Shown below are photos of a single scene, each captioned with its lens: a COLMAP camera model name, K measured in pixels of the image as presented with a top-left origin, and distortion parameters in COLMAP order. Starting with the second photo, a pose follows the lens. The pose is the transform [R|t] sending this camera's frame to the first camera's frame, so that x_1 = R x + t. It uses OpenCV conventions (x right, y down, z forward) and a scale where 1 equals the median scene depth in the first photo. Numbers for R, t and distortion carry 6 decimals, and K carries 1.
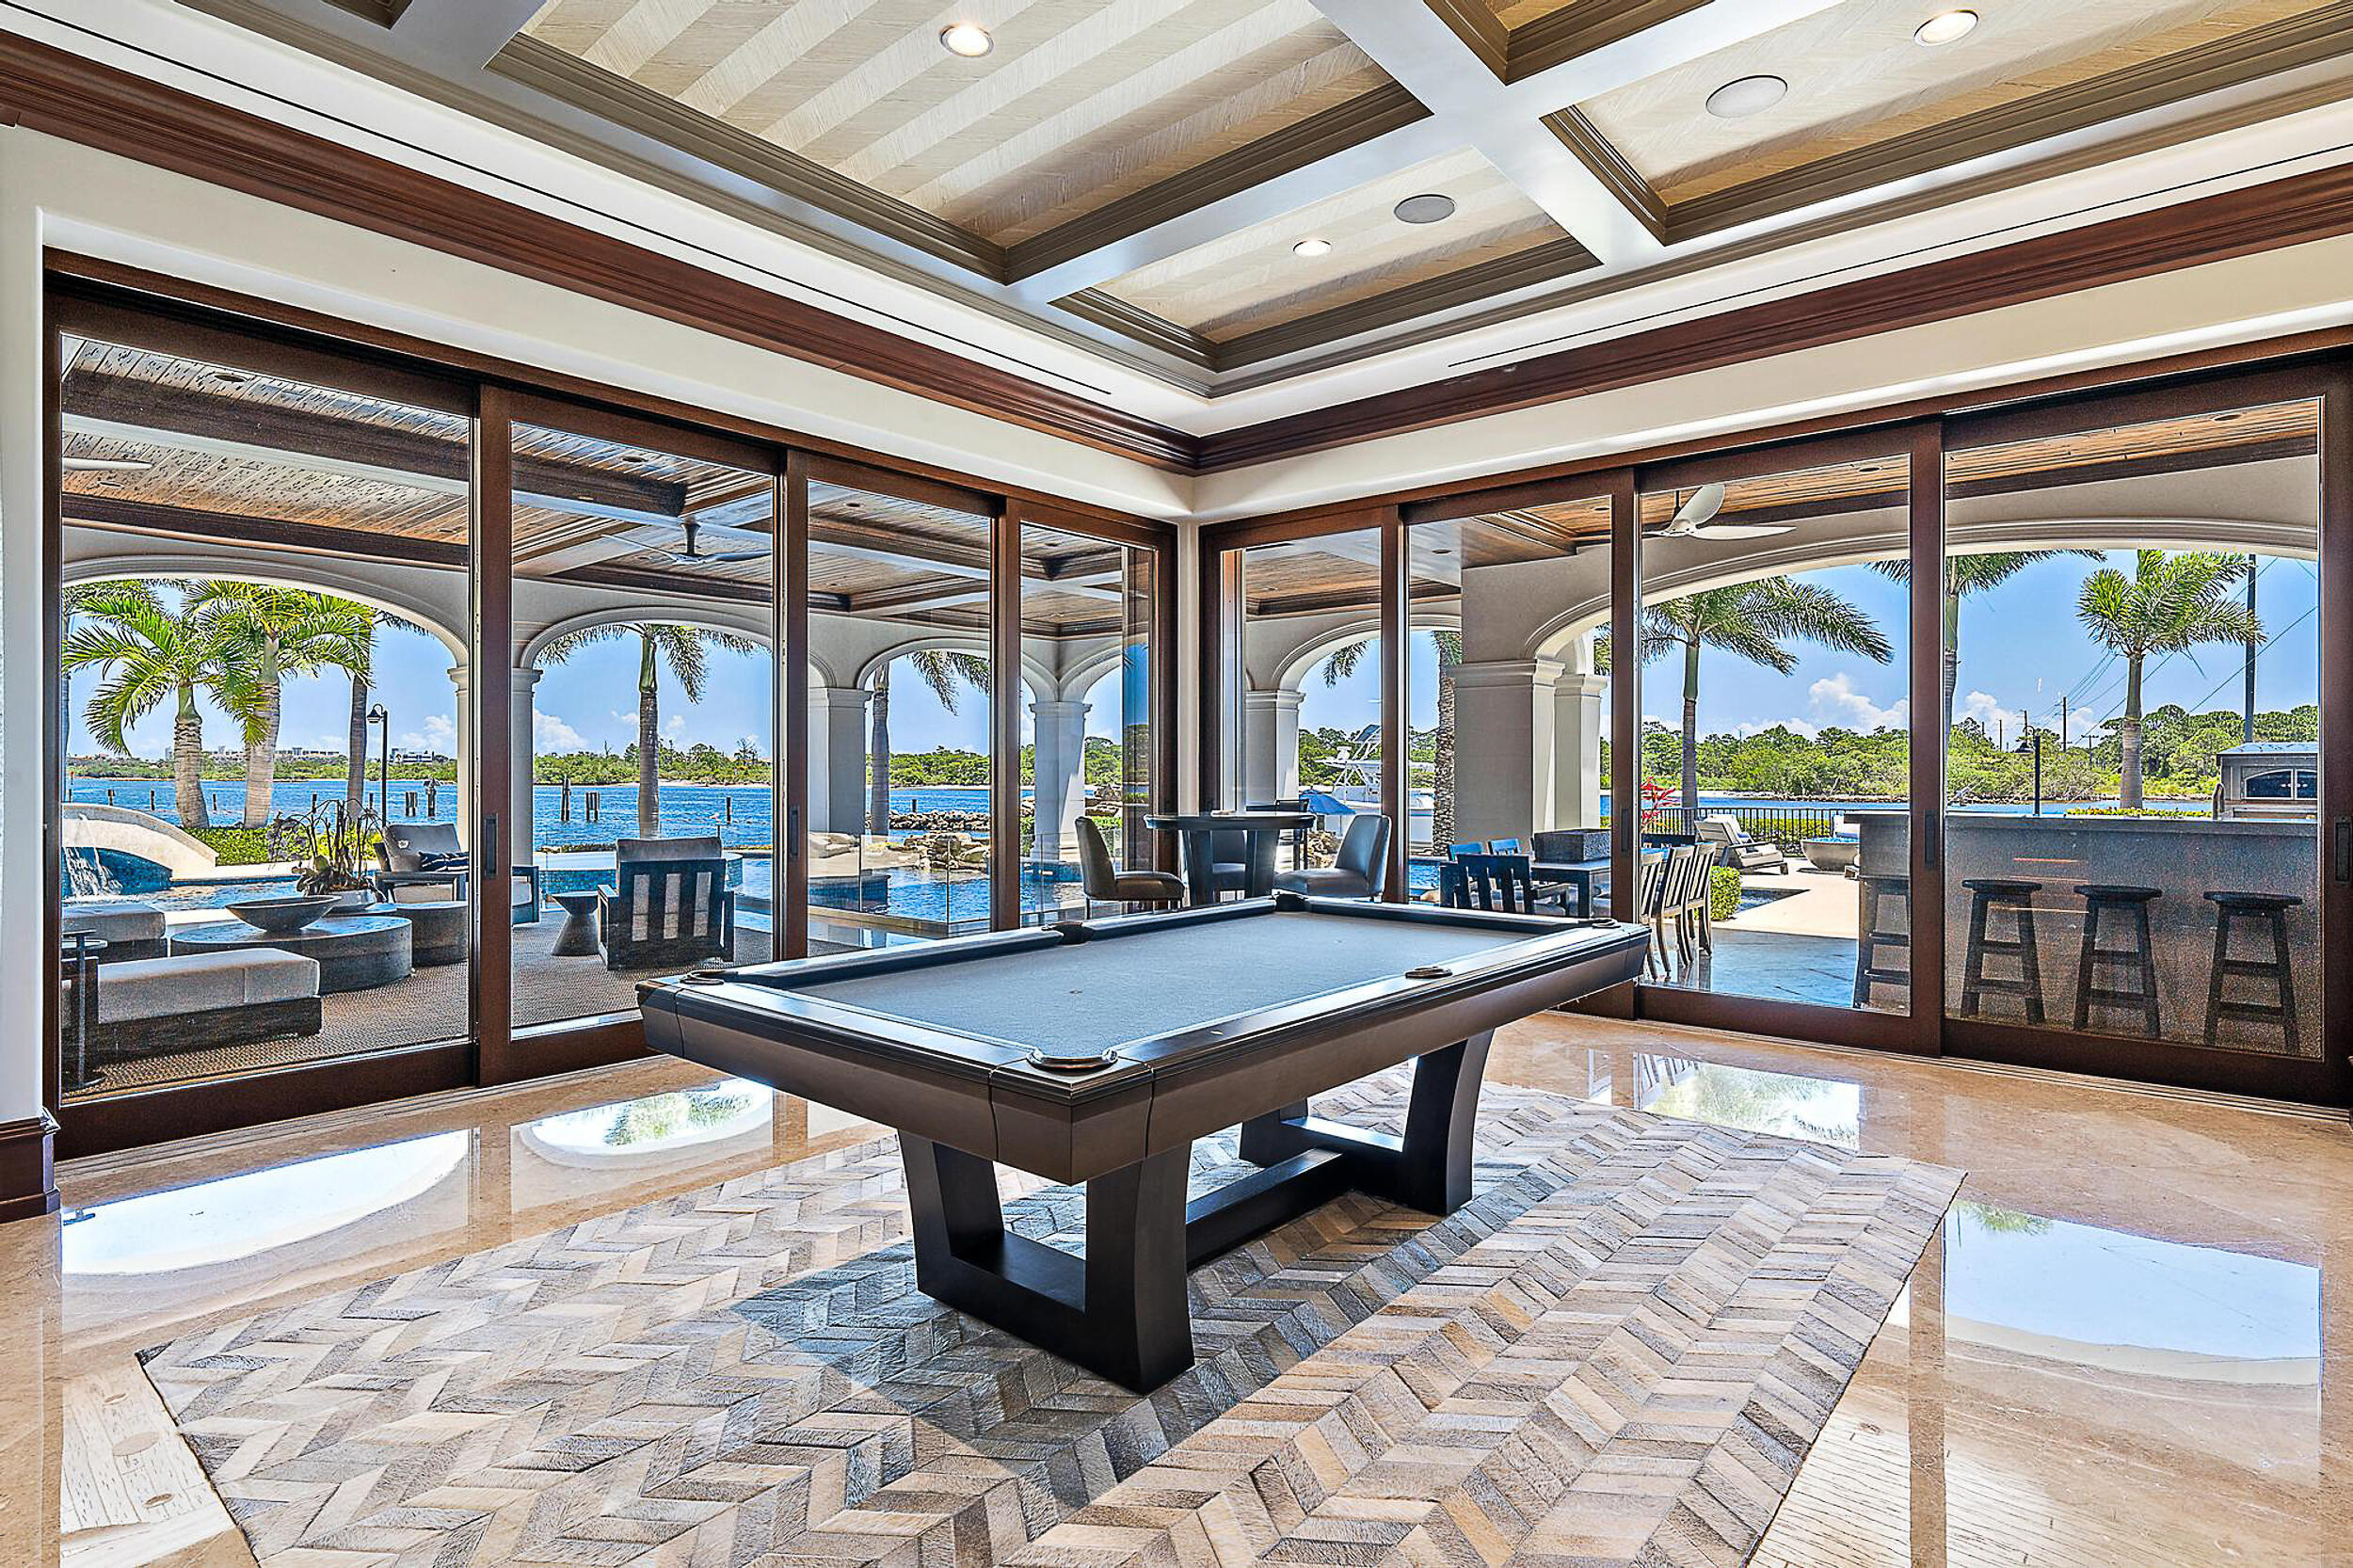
lens RADIAL K [[1167.7, 0, 1180.9], [0, 1167.7, 796.0], [0, 0, 1]] dist [0.000039, -0.000182]
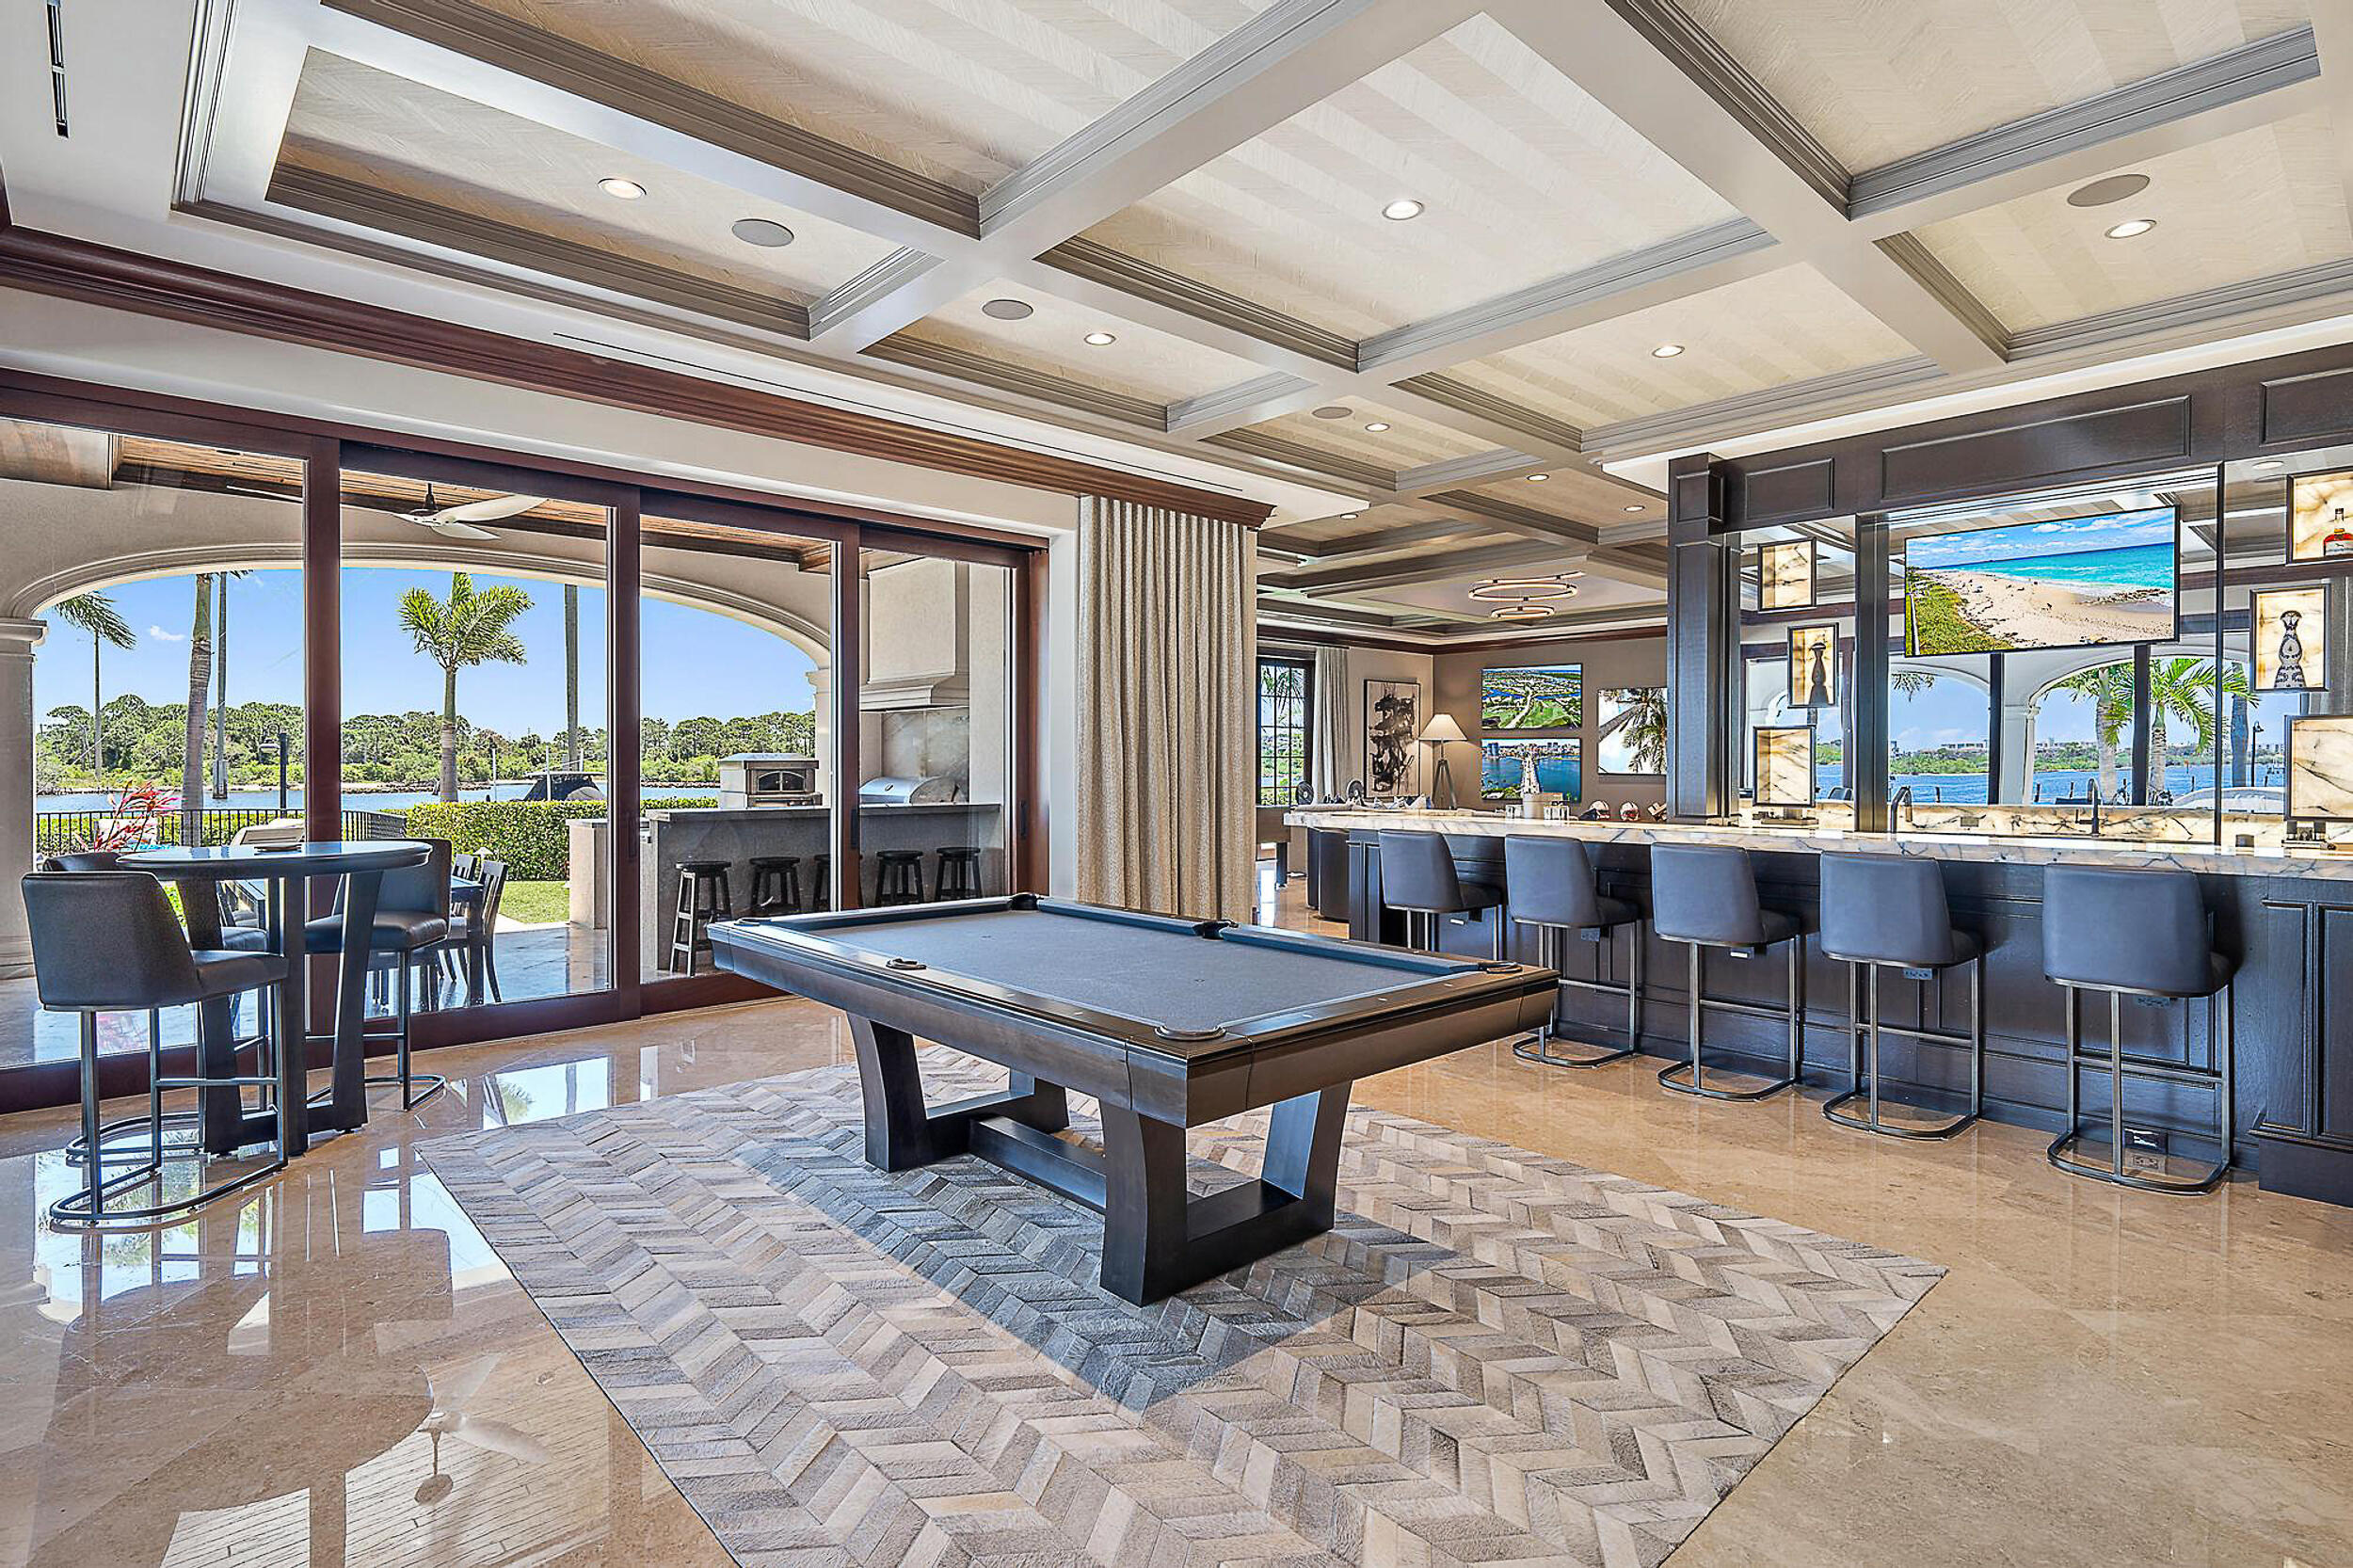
lens RADIAL K [[1176.3, 0, 1174.9], [0, 1176.3, 773.7], [0, 0, 1]] dist [0.010857, 0.000003]
pose [[0.122925, -0.008814, 0.992377, -1.322575], [0.020037, 0.999779, 0.006398, -0.048858], [-0.992214, 0.019098, 0.123074, 0.896774]]
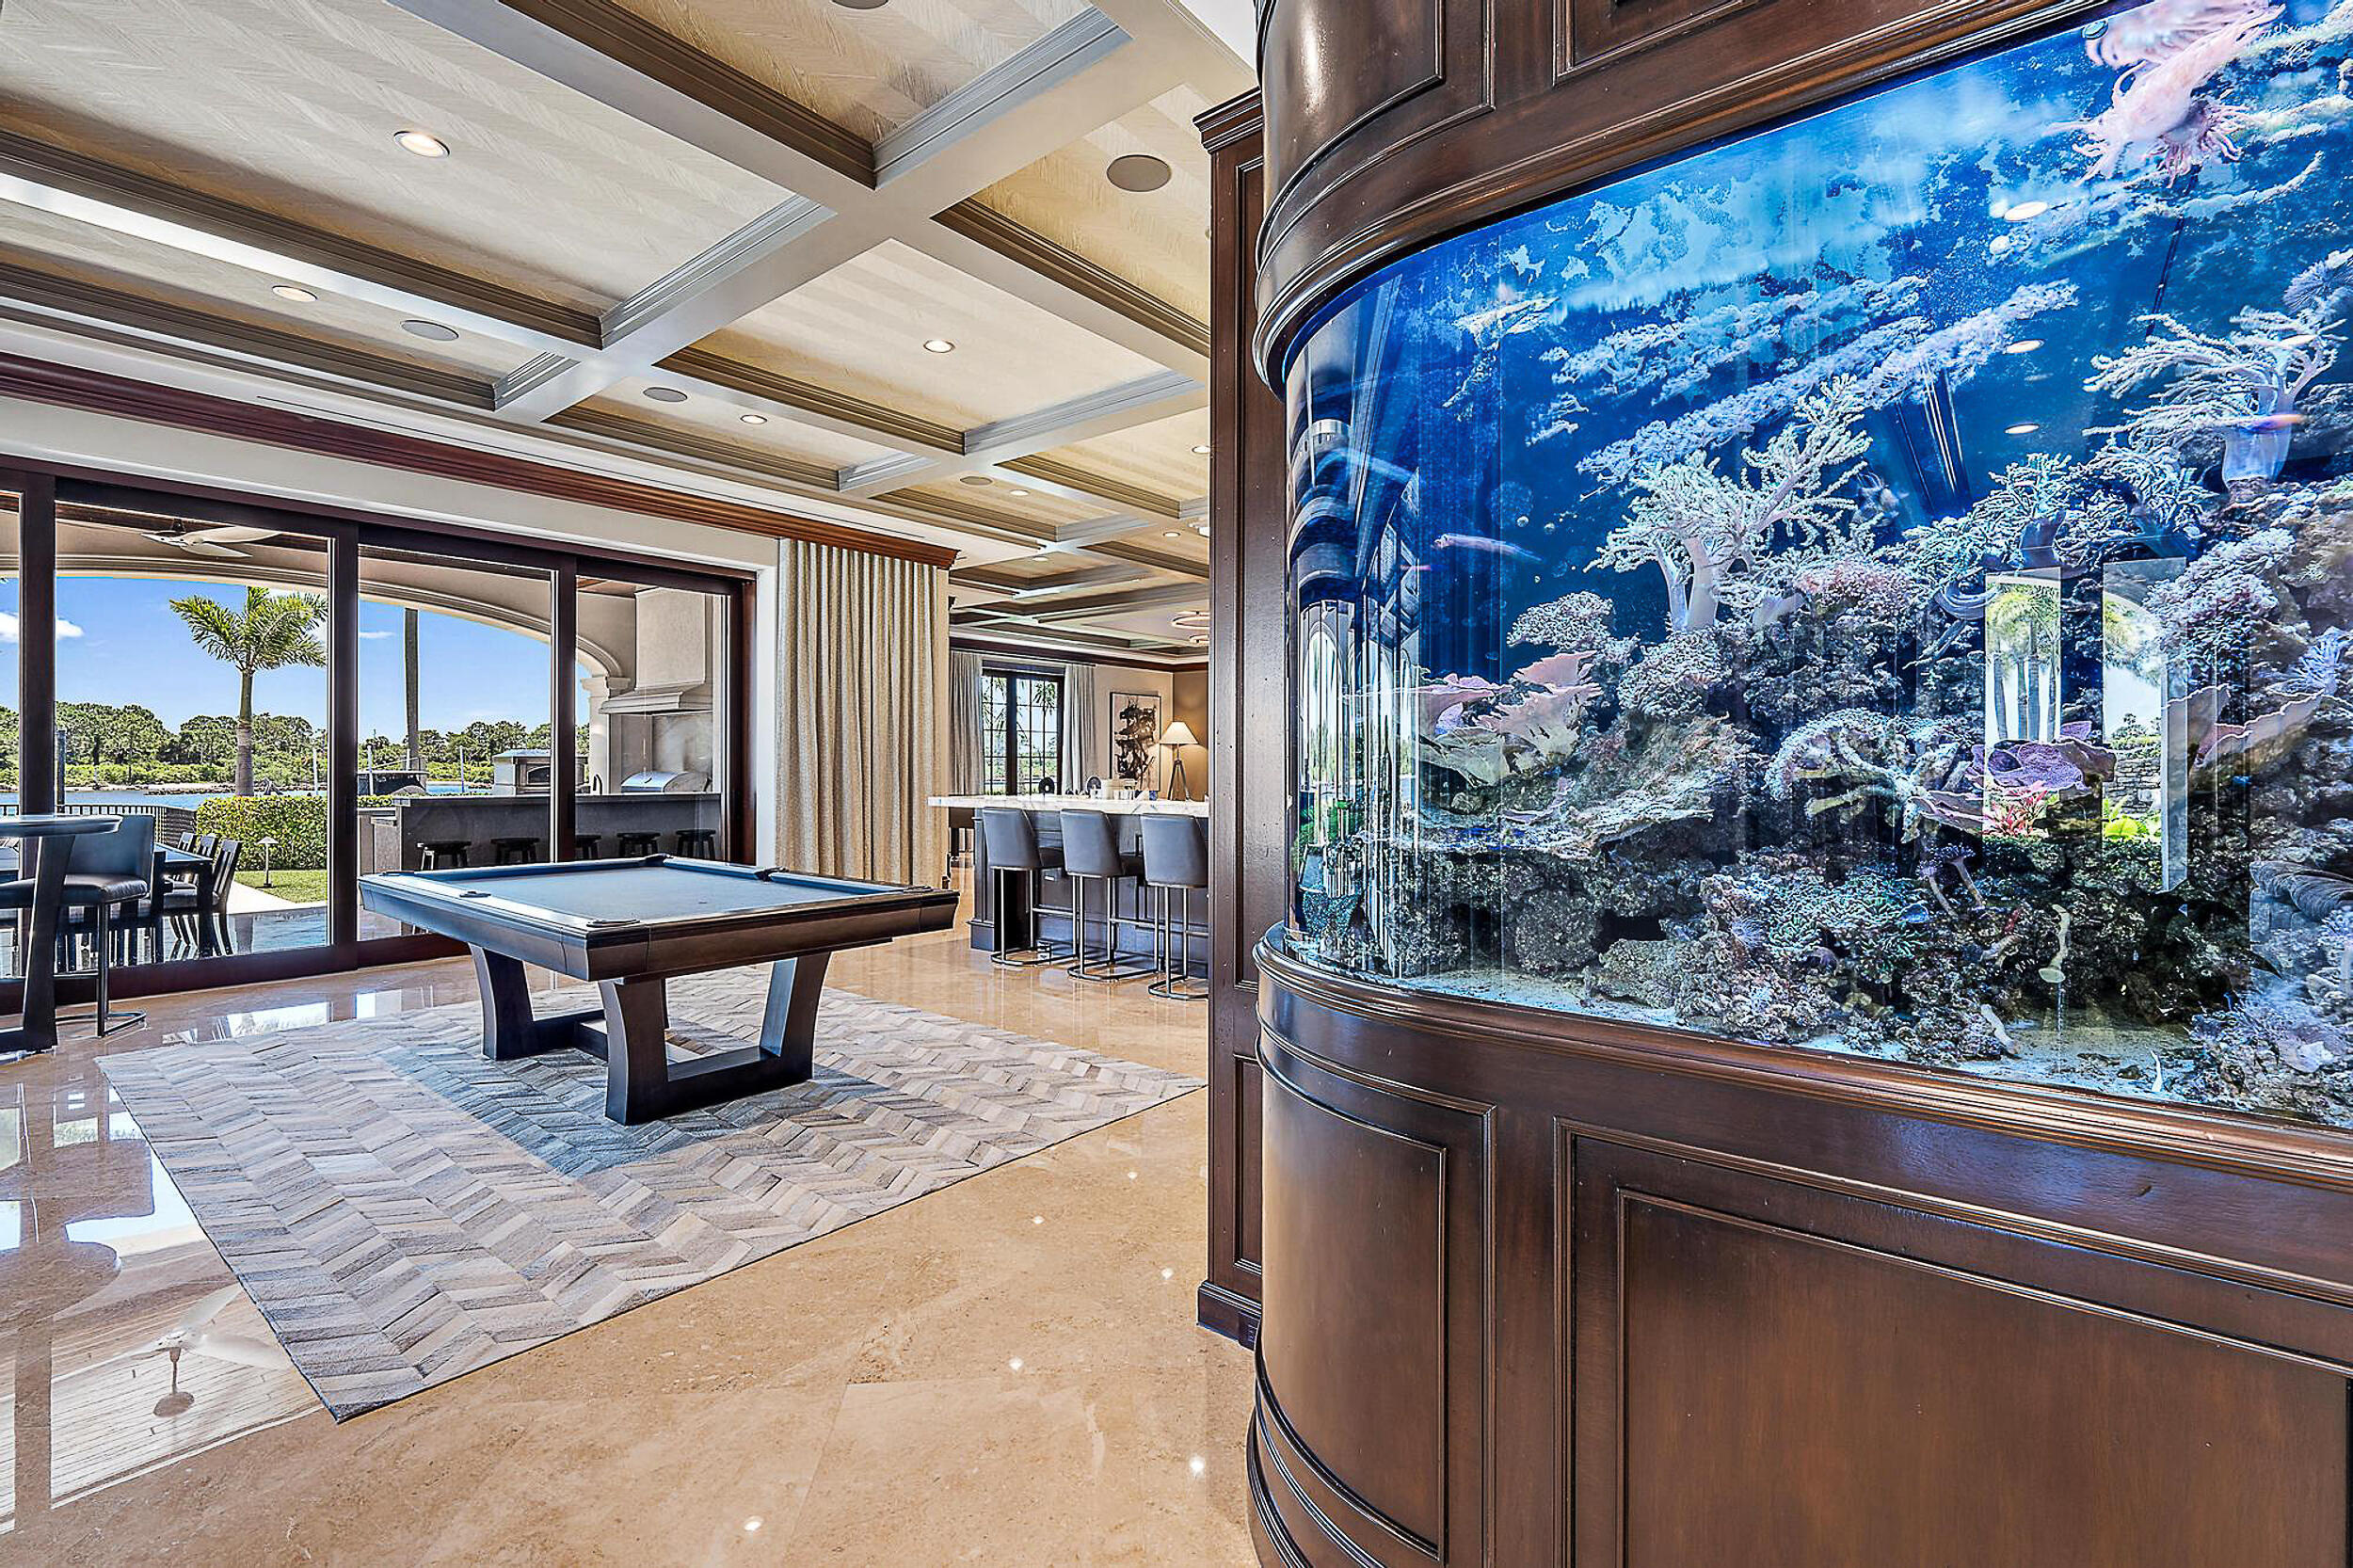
lens RADIAL K [[1053.1, 0, 1179.3], [0, 1053.1, 774.5], [0, 0, 1]] dist [0.002812, -0.000145]
pose [[-0.023988, -0.007808, 0.999682, -1.667194], [0.017920, 0.999805, 0.008239, -0.014446], [-0.999552, 0.018112, -0.023843, 0.355886]]
